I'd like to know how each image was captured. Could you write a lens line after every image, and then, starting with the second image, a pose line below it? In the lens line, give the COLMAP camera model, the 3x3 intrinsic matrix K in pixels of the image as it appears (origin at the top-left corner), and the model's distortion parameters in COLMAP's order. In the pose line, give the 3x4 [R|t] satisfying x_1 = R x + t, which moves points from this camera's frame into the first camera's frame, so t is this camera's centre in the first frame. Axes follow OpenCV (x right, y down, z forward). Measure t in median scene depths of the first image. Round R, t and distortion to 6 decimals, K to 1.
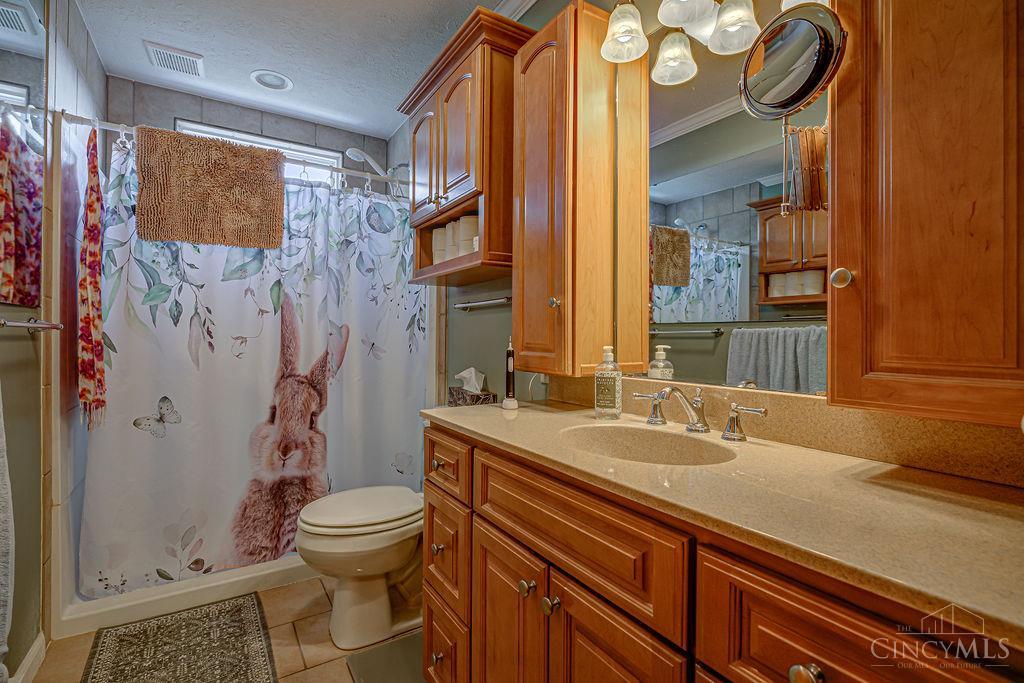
lens RADIAL K [[474.7, 0, 512.8], [0, 474.7, 340.3], [0, 0, 1]] dist [-0.003592, -0.000759]
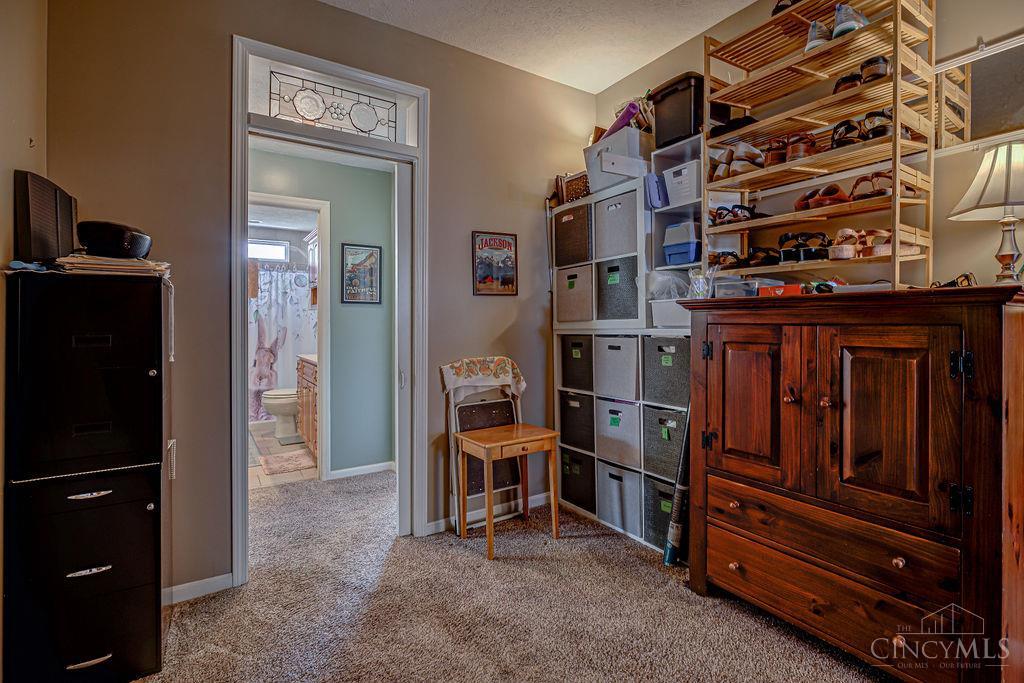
lens RADIAL K [[474.7, 0, 510.3], [0, 474.7, 333.7], [0, 0, 1]] dist [-0.003592, -0.000759]
pose [[0.999893, -0.005930, 0.013350, 0.773637], [0.005836, 0.999958, 0.007067, -0.008320], [-0.013391, -0.006989, 0.999886, -1.452728]]
